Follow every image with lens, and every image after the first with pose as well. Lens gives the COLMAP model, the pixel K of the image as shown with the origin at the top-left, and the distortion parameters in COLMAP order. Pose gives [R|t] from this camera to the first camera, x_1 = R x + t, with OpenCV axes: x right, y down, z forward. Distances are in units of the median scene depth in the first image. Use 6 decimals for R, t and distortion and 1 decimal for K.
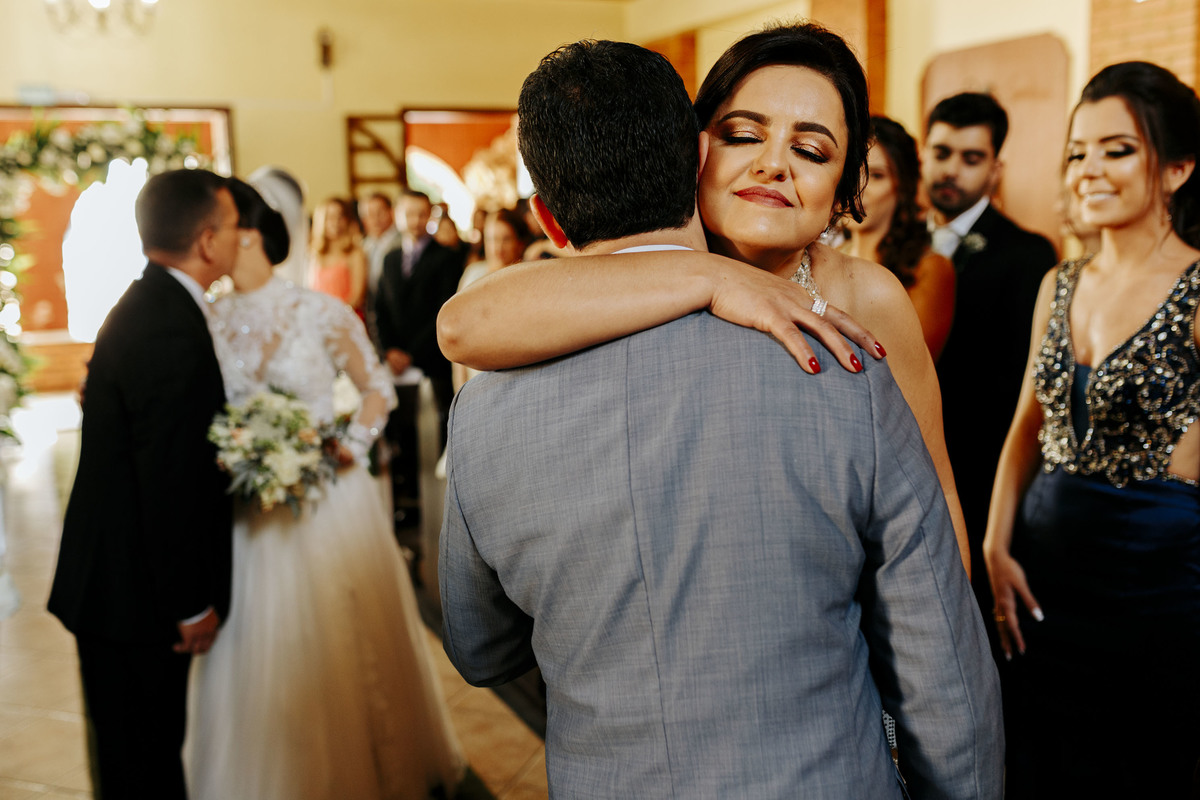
lens RADIAL K [[1194.7, 0, 599.5], [0, 1194.7, 395.9], [0, 0, 1]] dist [-0.029568, 0.000000]
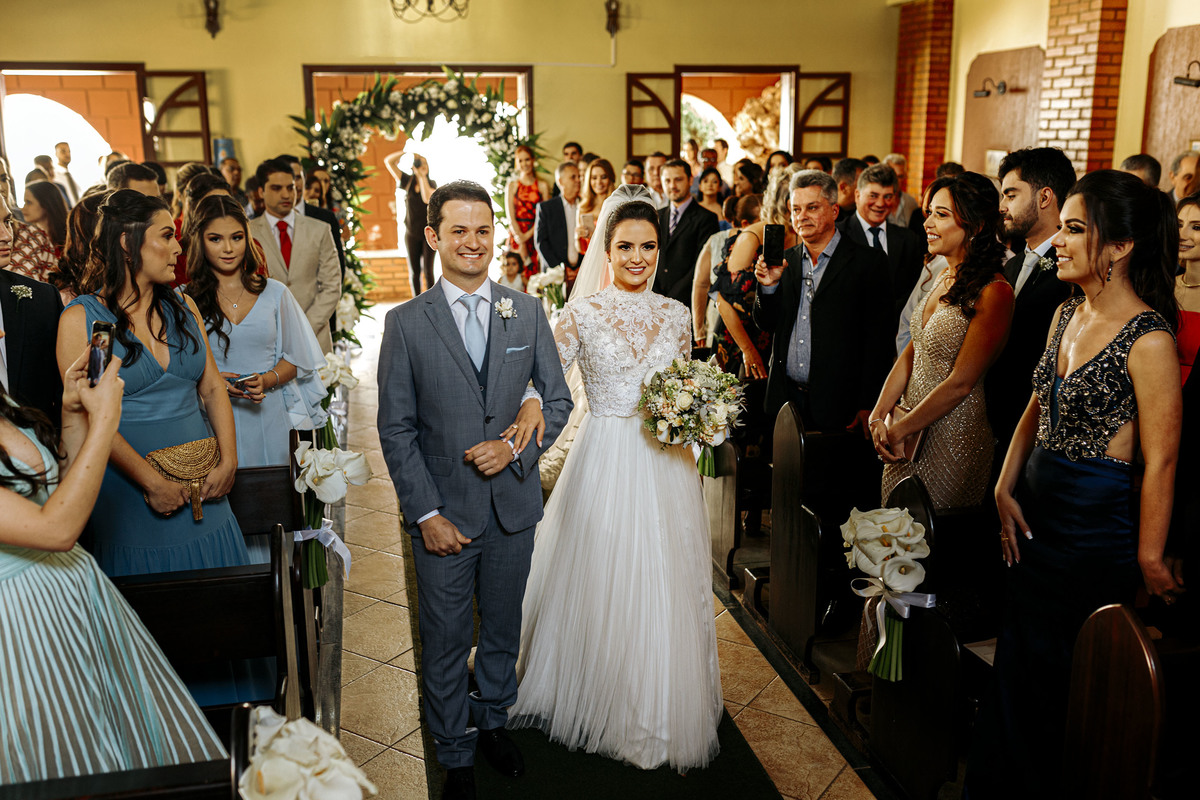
lens RADIAL K [[1194.7, 0, 597.7], [0, 1194.7, 402.8], [0, 0, 1]] dist [-0.029568, 0.000000]
pose [[0.970322, 0.070841, -0.231207, 0.195325], [-0.049941, 0.994221, 0.095034, -0.110490], [0.236603, -0.080667, 0.968252, -0.599478]]
